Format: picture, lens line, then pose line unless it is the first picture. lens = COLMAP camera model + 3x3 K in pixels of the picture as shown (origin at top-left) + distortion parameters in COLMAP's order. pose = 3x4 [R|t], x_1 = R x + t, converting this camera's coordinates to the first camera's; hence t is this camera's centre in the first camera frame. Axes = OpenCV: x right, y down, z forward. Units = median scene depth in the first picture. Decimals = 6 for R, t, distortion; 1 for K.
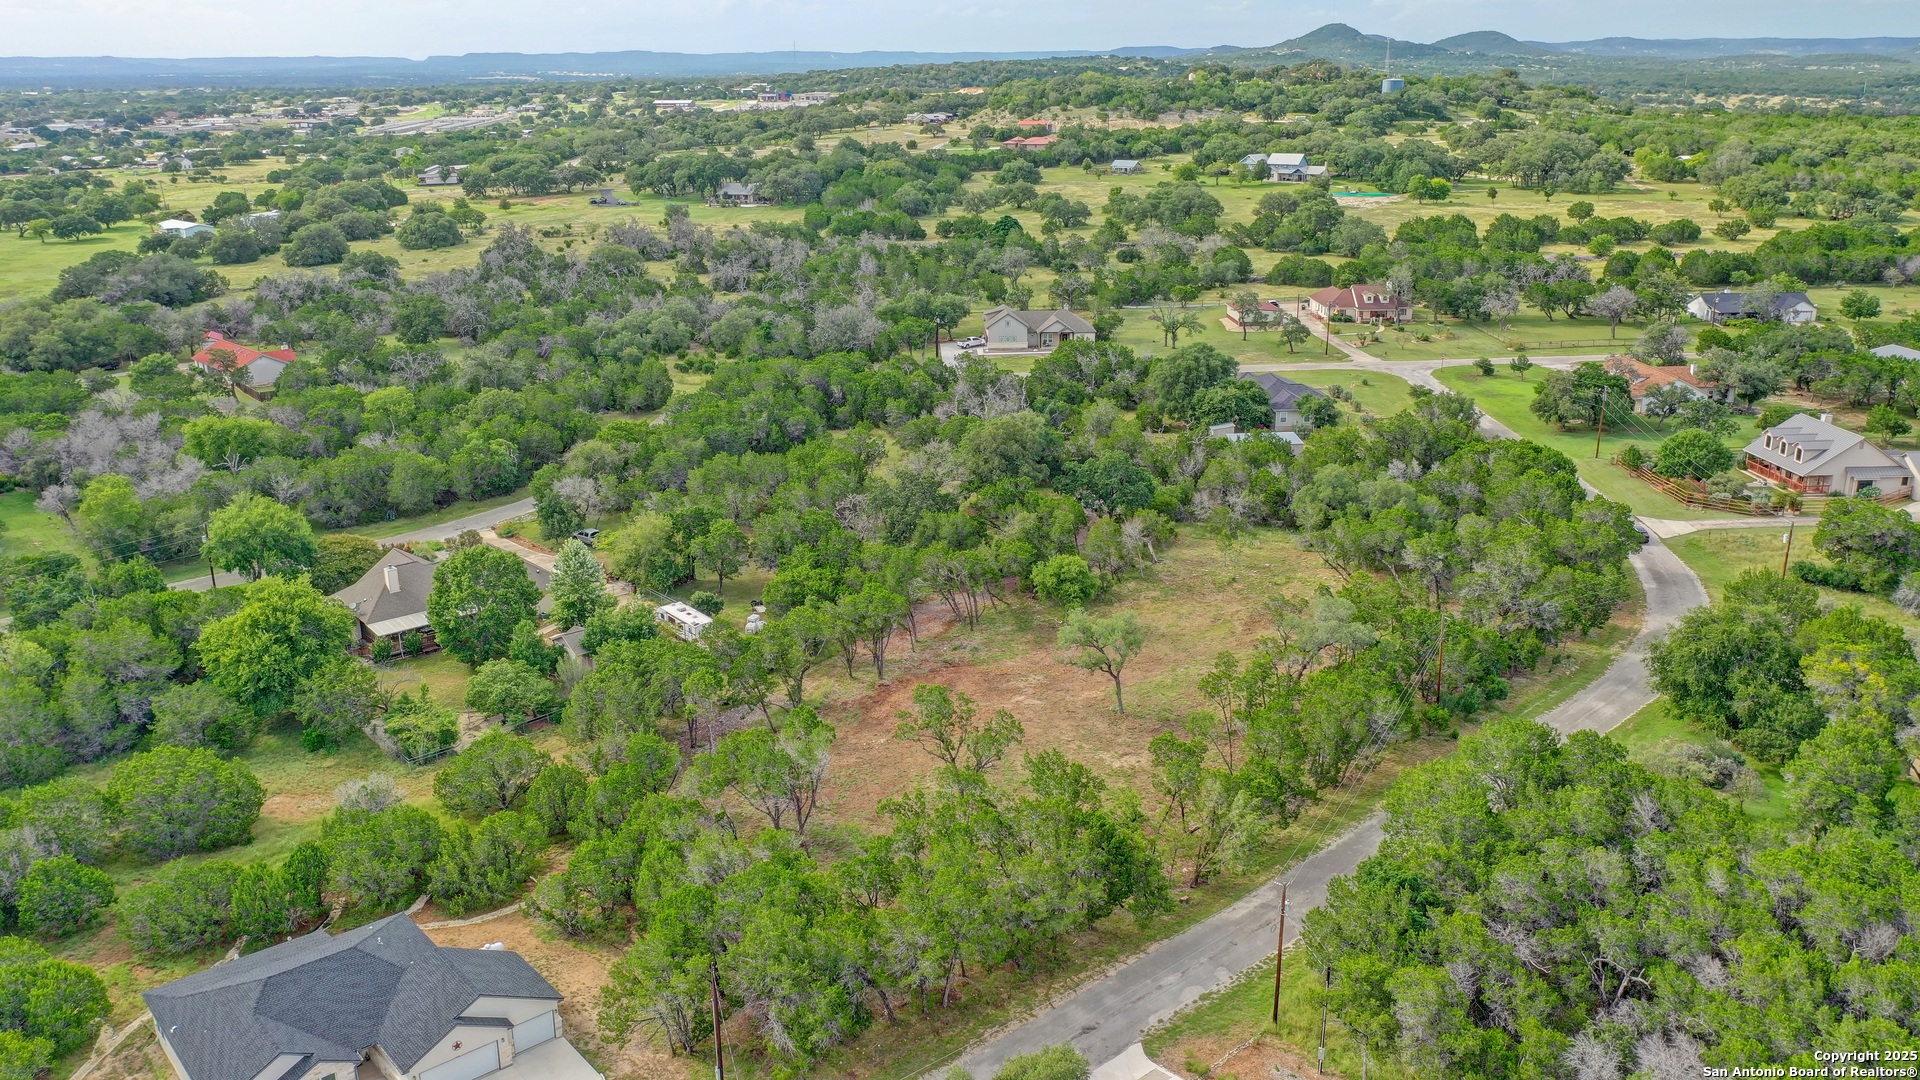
lens RADIAL K [[1518.0, 0, 960.0], [0, 1518.0, 540.0], [0, 0, 1]] dist [0.001914, 0.010488]
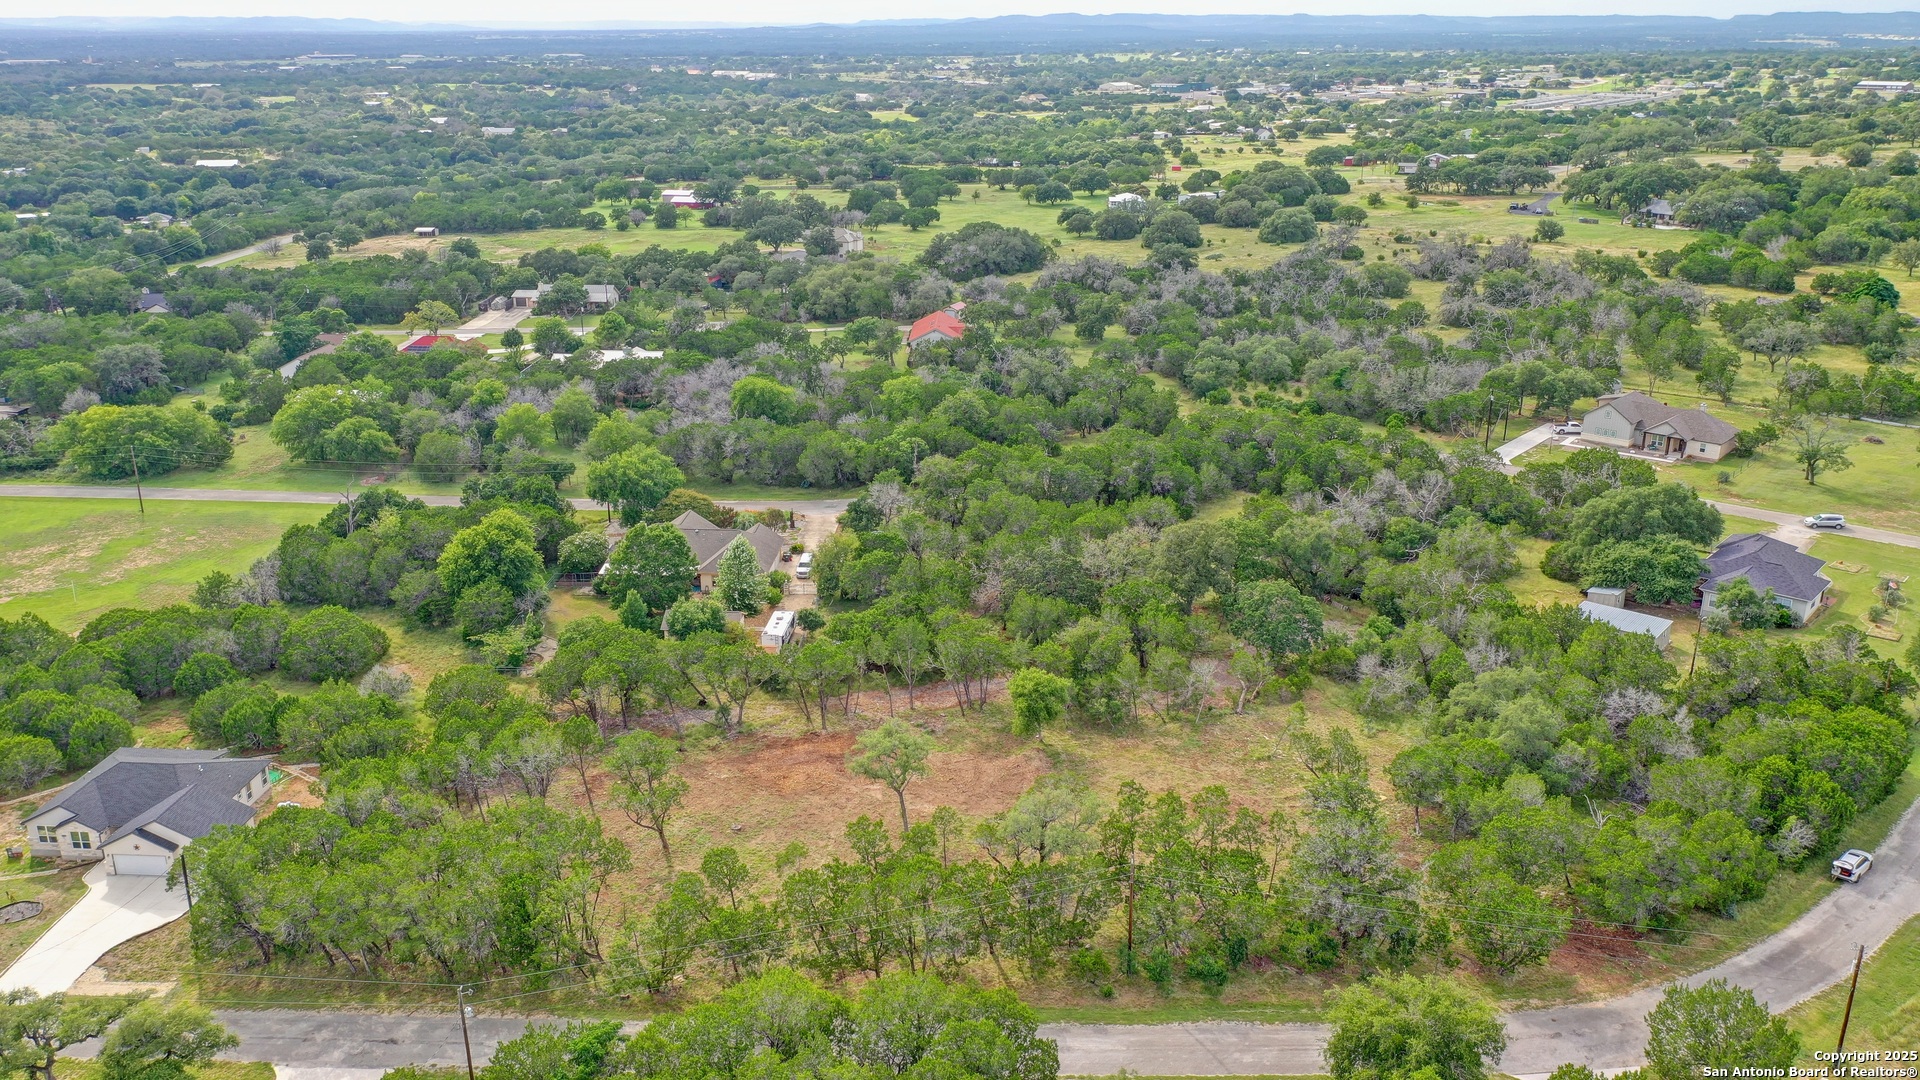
lens RADIAL K [[1518.0, 0, 960.0], [0, 1518.0, 540.0], [0, 0, 1]] dist [0.001914, 0.010488]
pose [[0.713947, 0.234600, -0.659729, 0.329473], [-0.218035, 0.969844, 0.108923, -0.082992], [0.665387, 0.066078, 0.743568, 0.124099]]
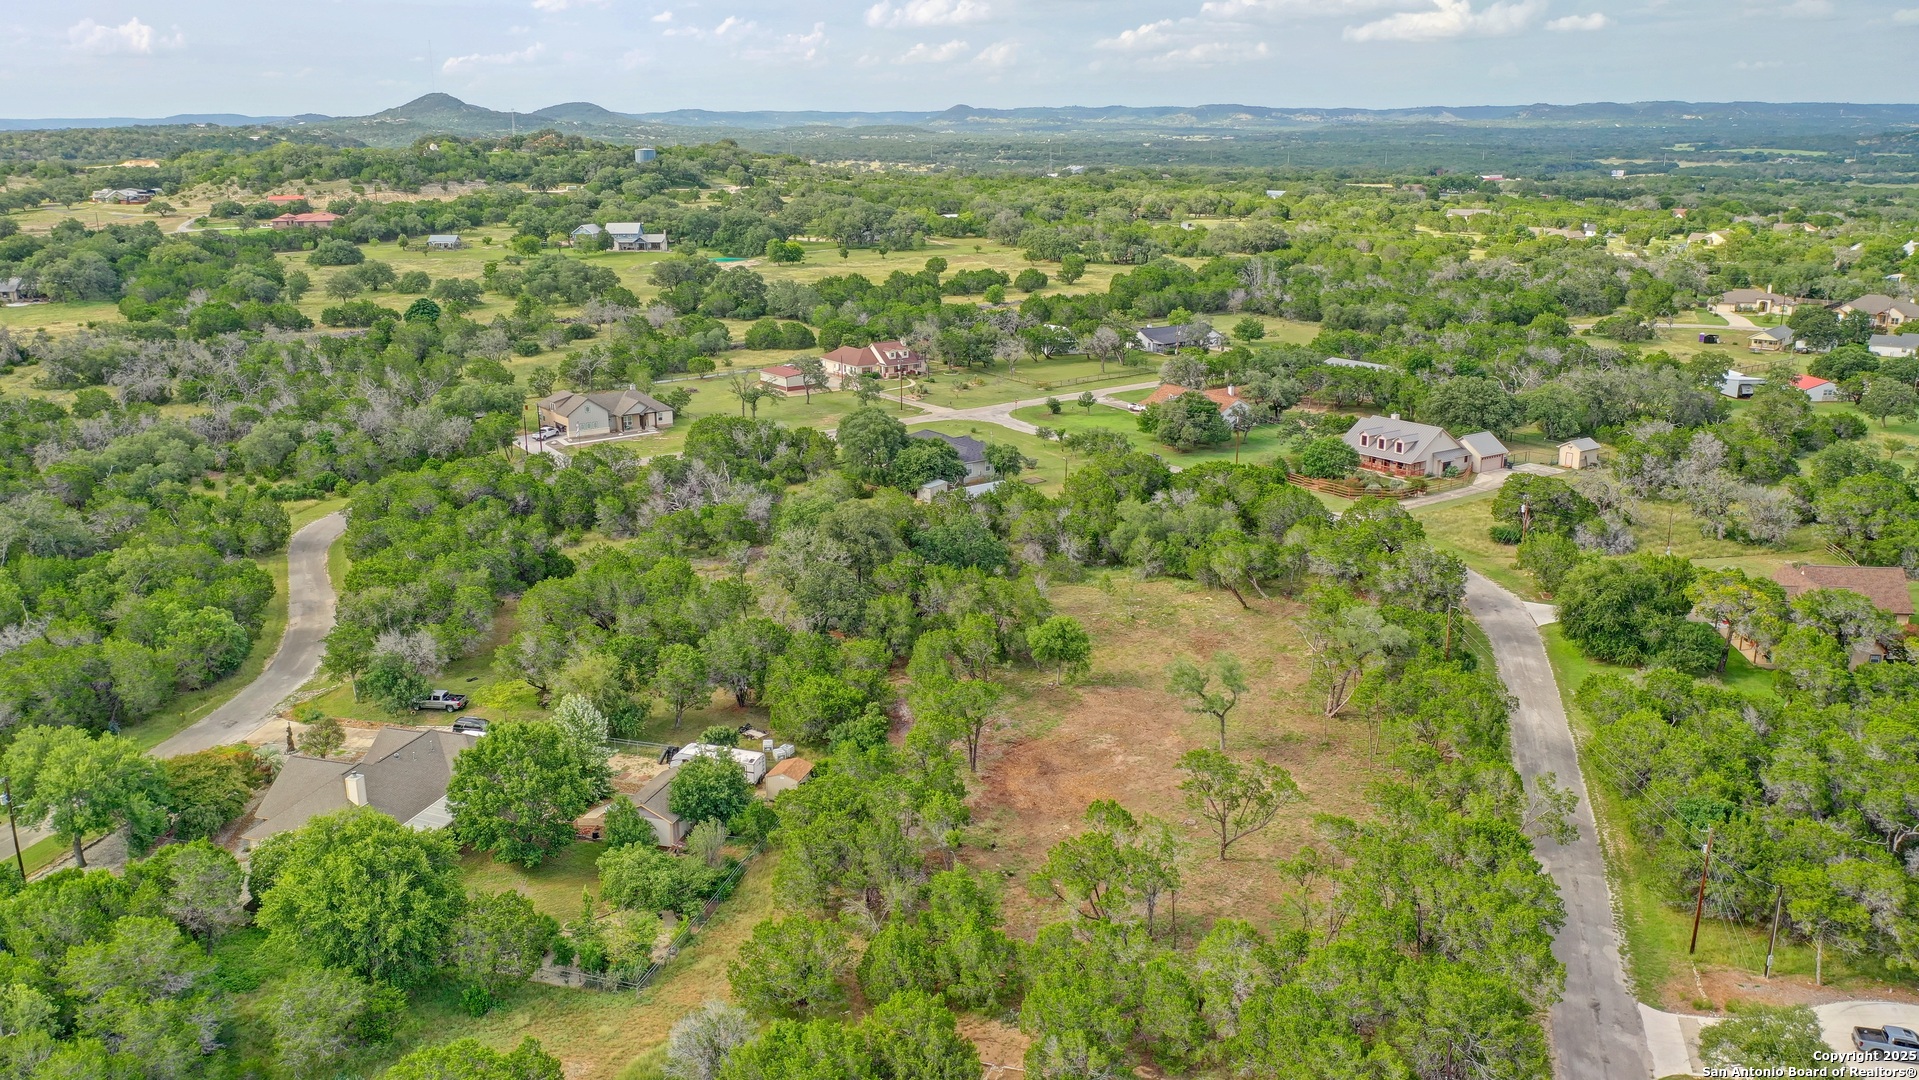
lens RADIAL K [[1517.2, 0, 959.5], [0, 1517.2, 540.0], [0, 0, 1]] dist [0.001914, 0.010488]
pose [[0.843809, -0.138954, 0.518342, -0.256496], [0.160565, 0.987020, 0.003211, -0.027399], [-0.512060, 0.080518, 0.855167, 0.082794]]
